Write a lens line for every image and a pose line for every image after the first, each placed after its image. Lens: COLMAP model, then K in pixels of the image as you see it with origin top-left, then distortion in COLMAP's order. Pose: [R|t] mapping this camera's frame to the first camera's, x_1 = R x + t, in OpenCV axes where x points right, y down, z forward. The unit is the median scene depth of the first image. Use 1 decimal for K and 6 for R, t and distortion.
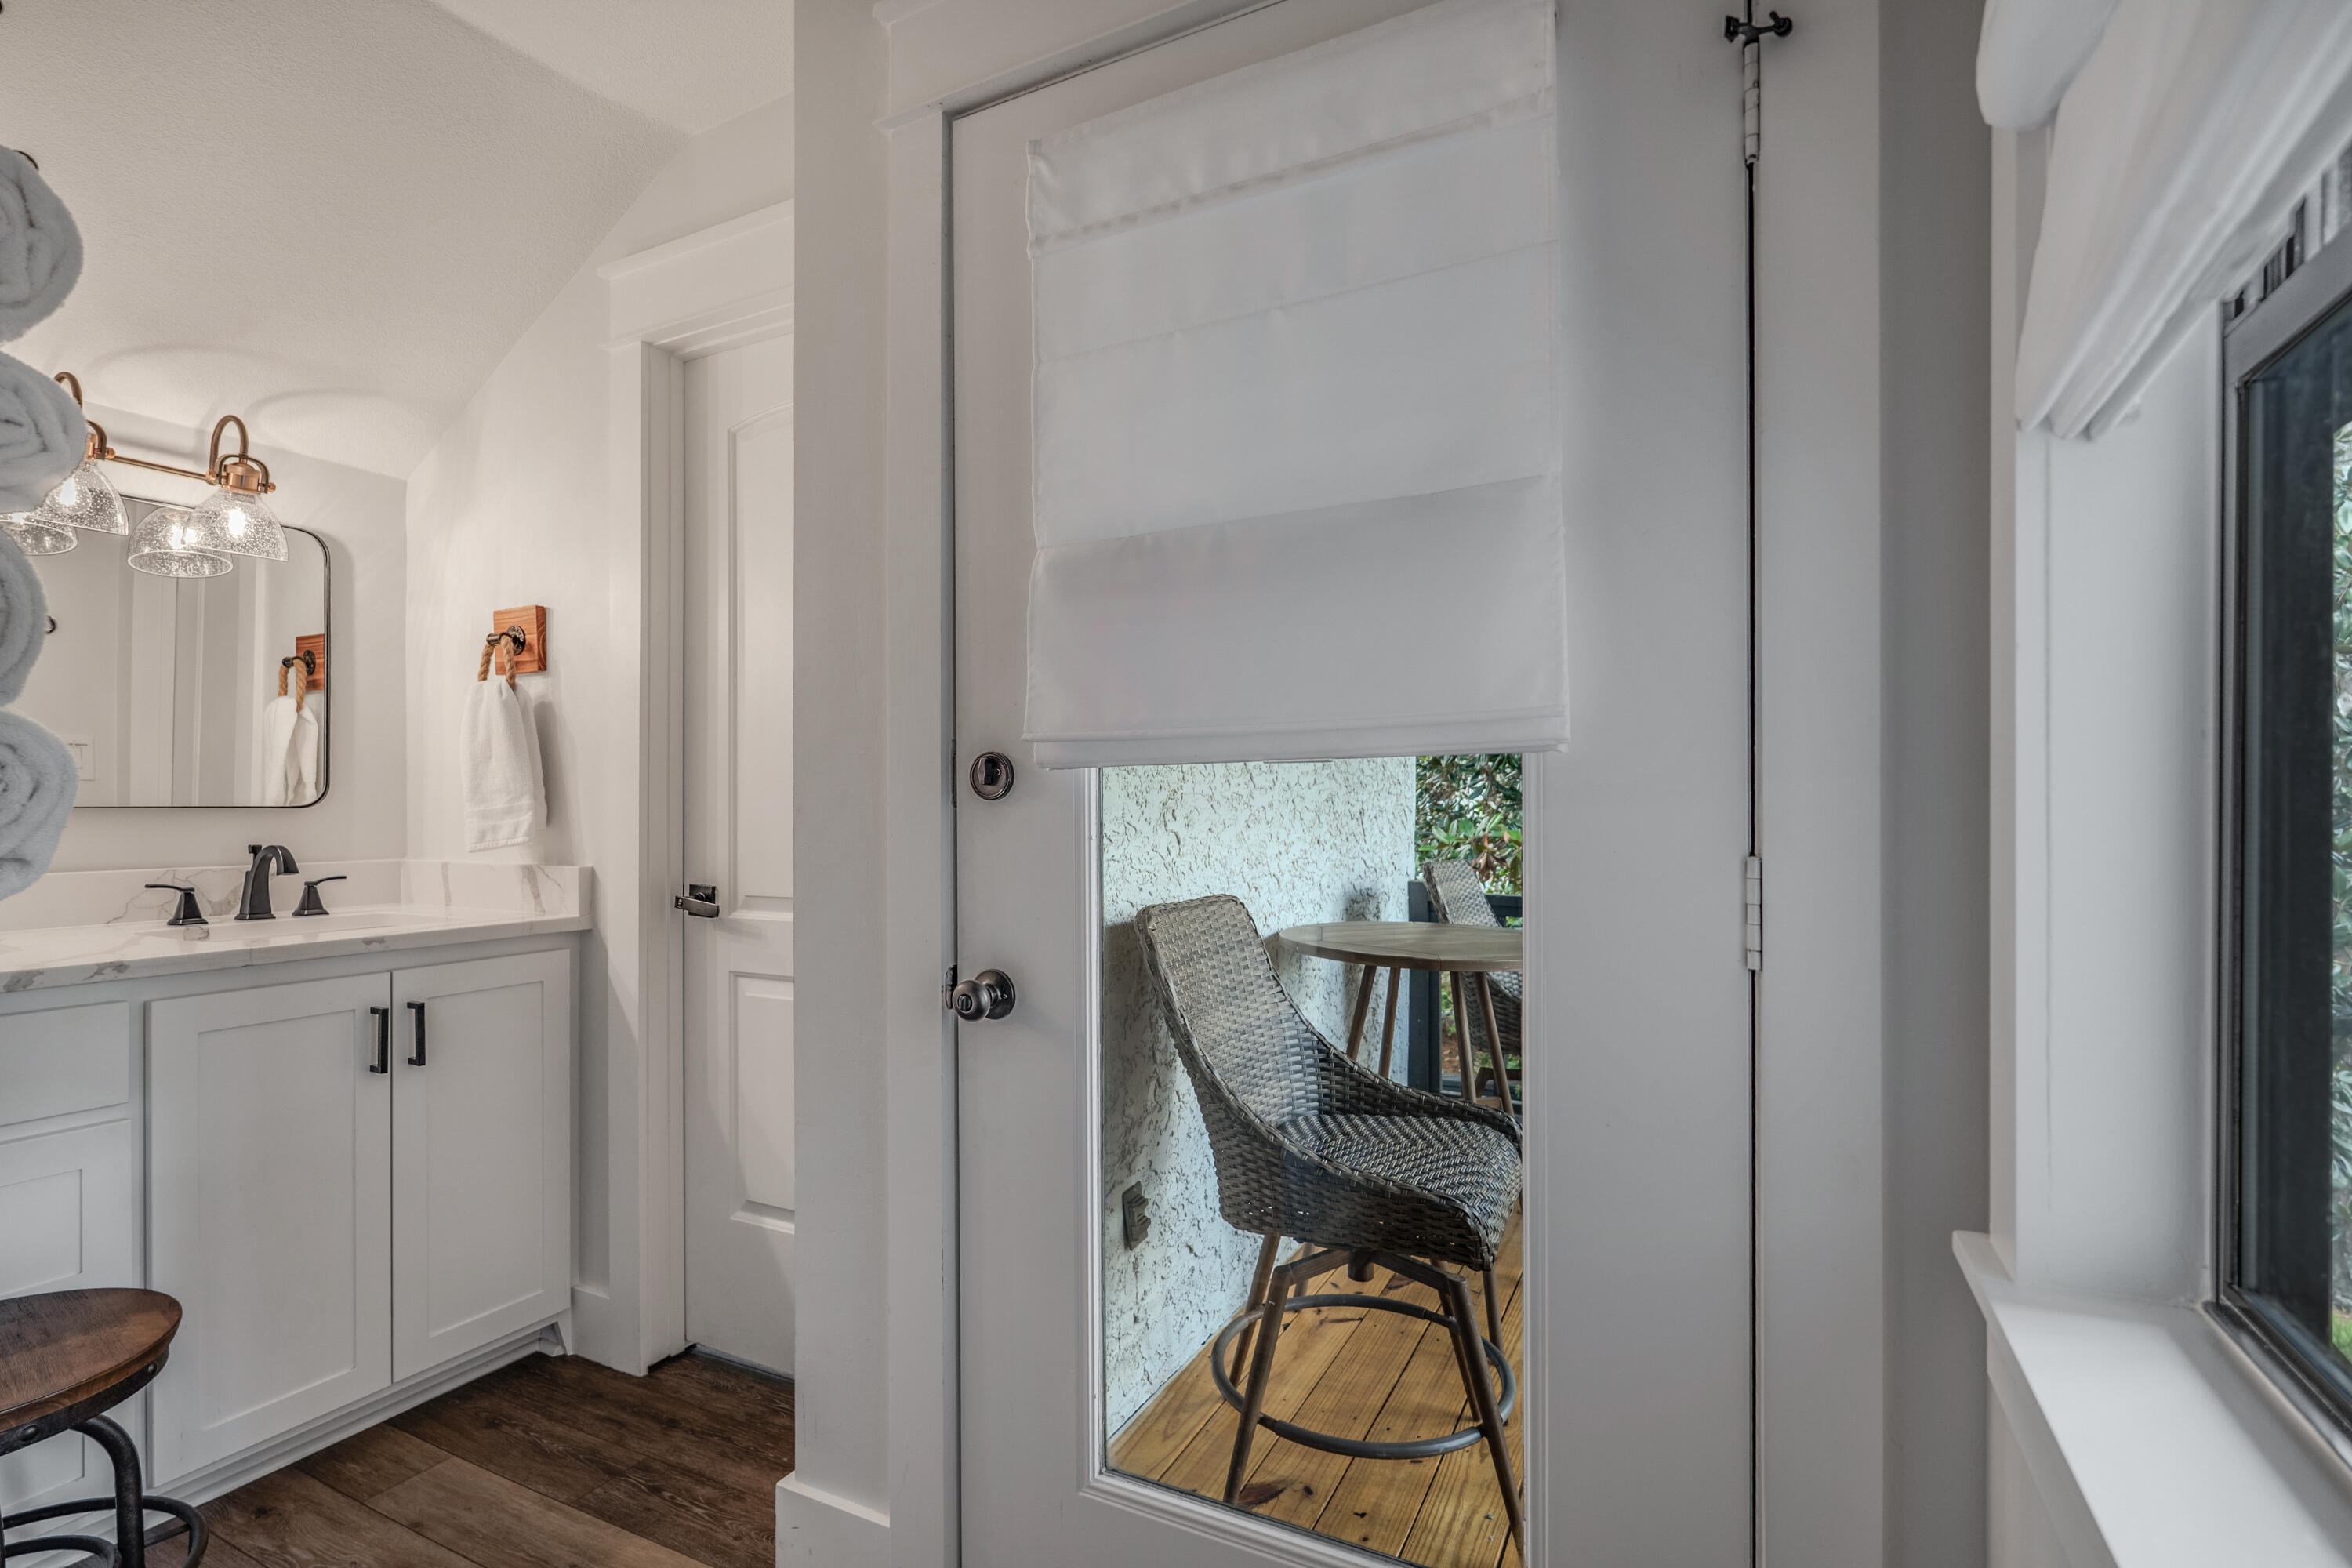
lens RADIAL K [[1085.6, 0, 1176.0], [0, 1085.6, 798.2], [0, 0, 1]] dist [-0.004108, -0.000135]
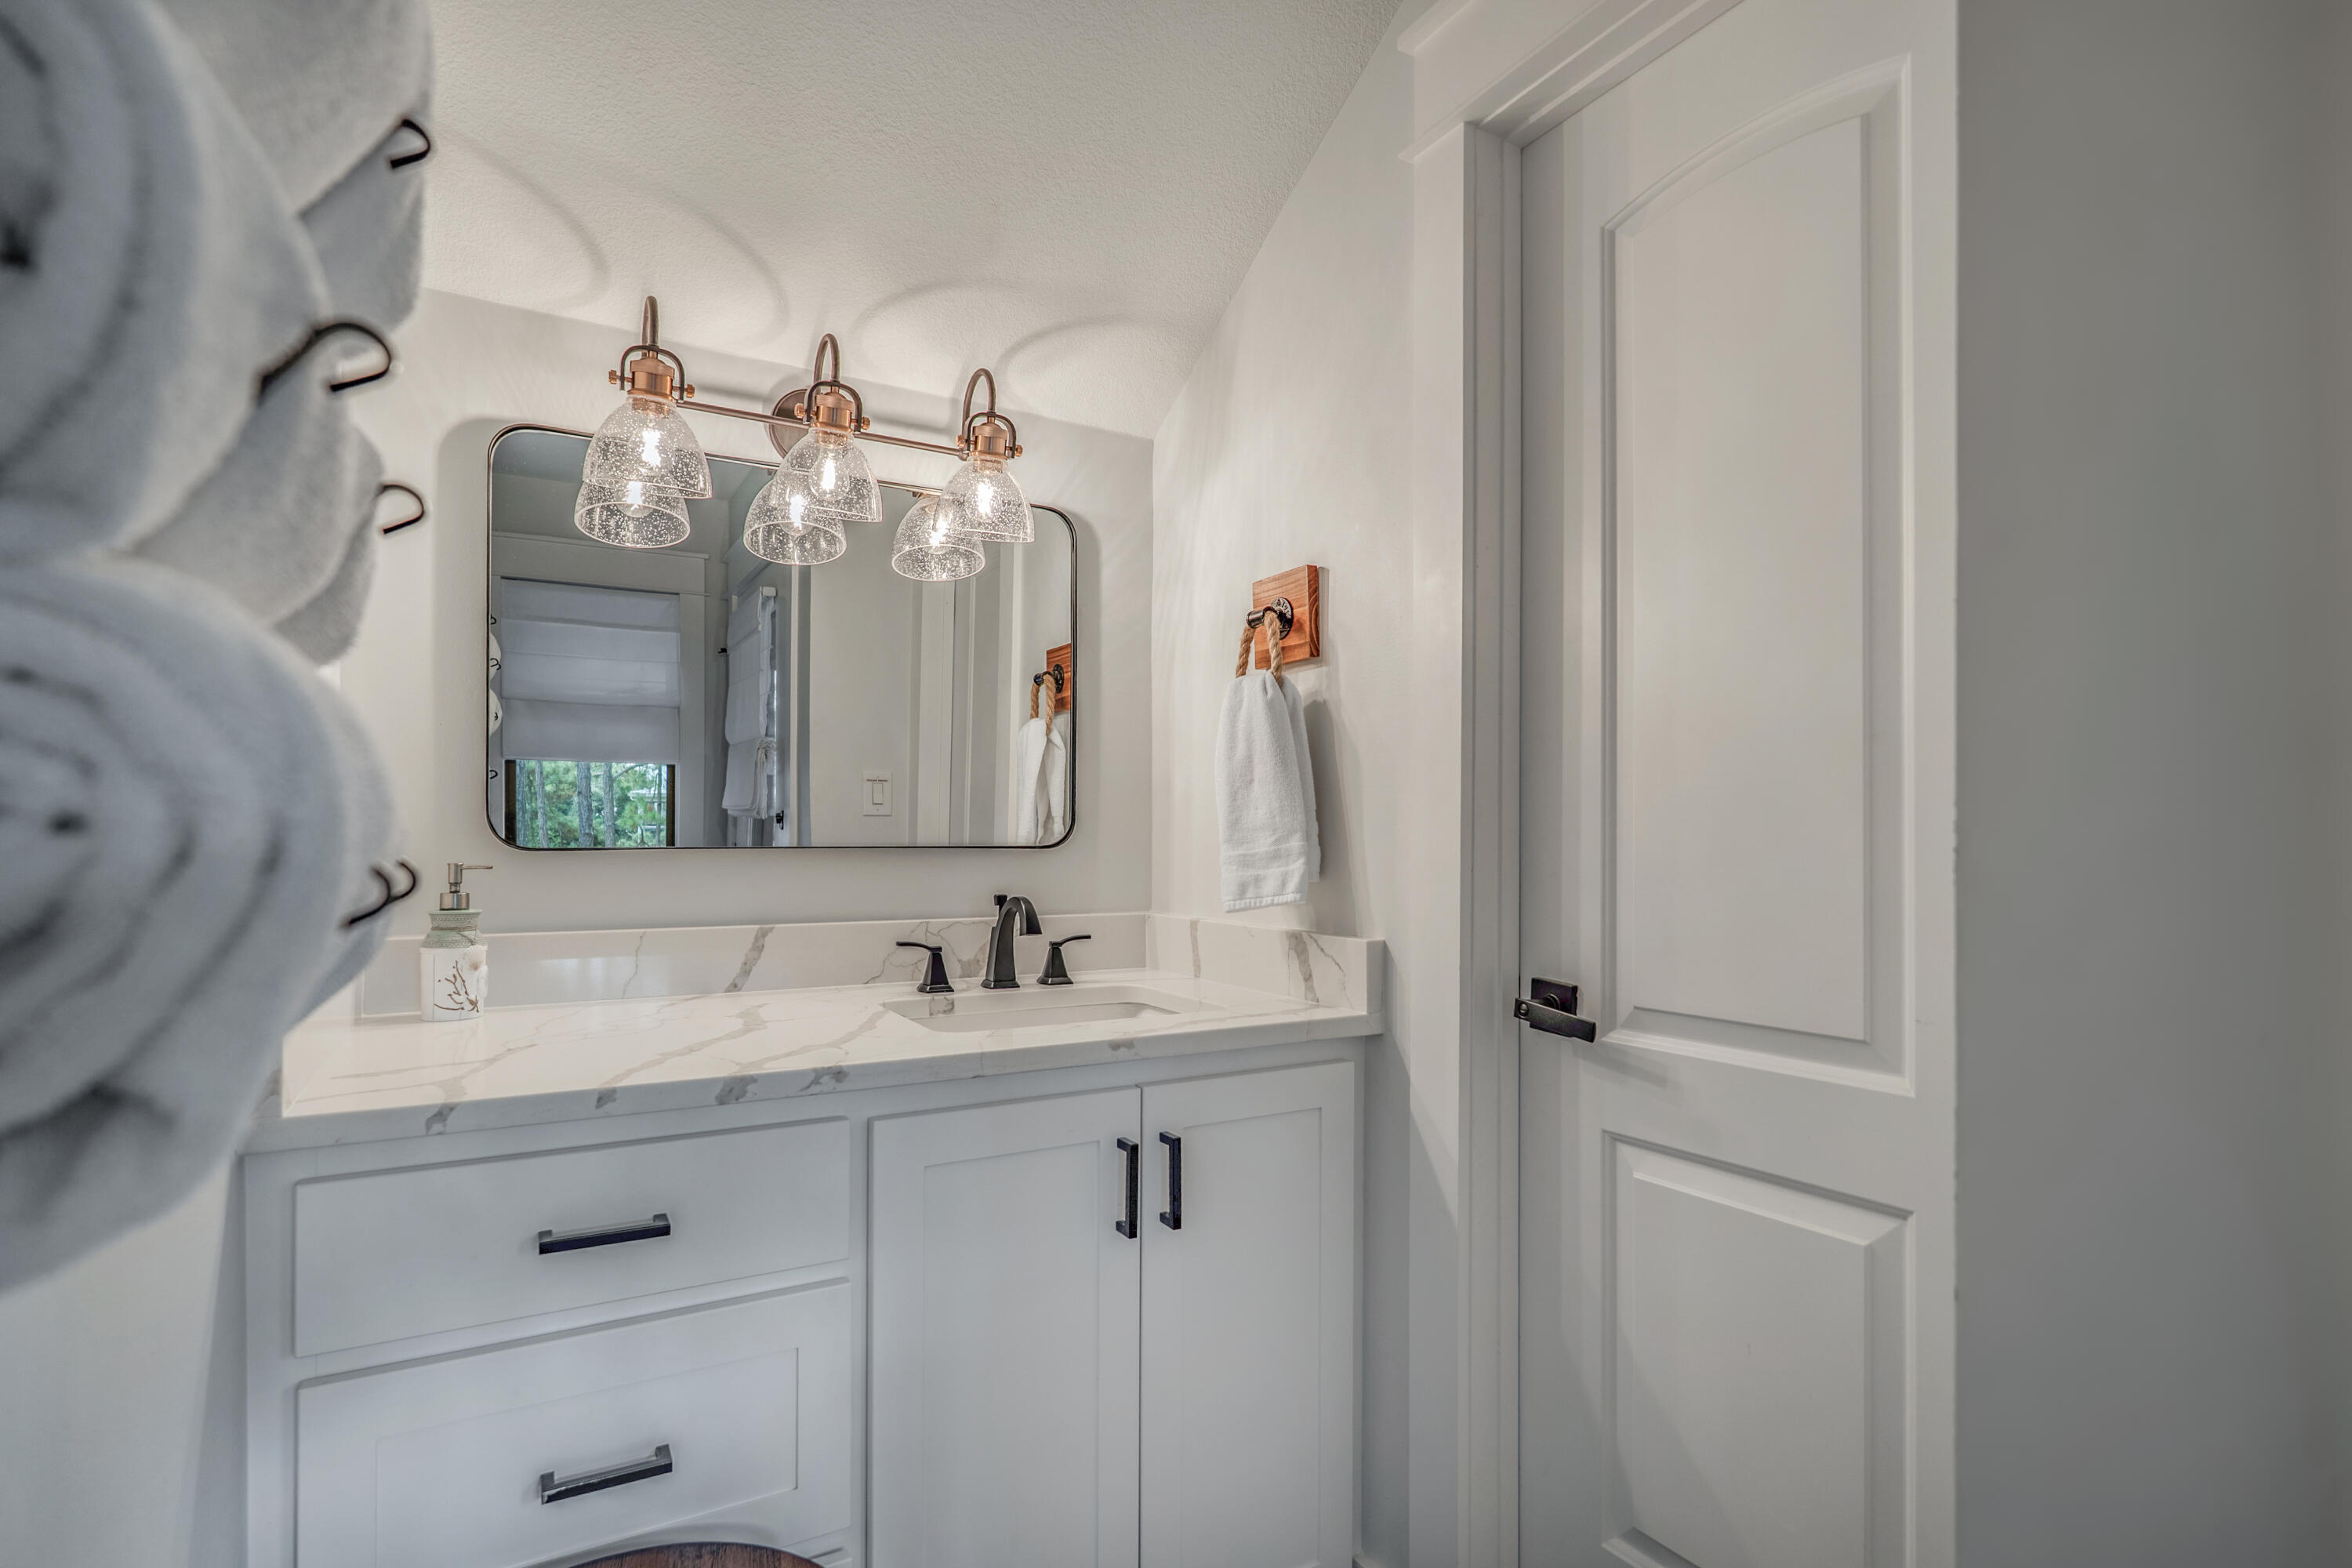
lens RADIAL K [[1085.6, 0, 1176.0], [0, 1085.6, 798.2], [0, 0, 1]] dist [-0.004108, -0.000135]
pose [[0.838063, -0.013407, -0.545409, -0.282220], [-0.002666, 0.999585, -0.028669, -0.005616], [0.545567, 0.025480, 0.837680, 0.369484]]
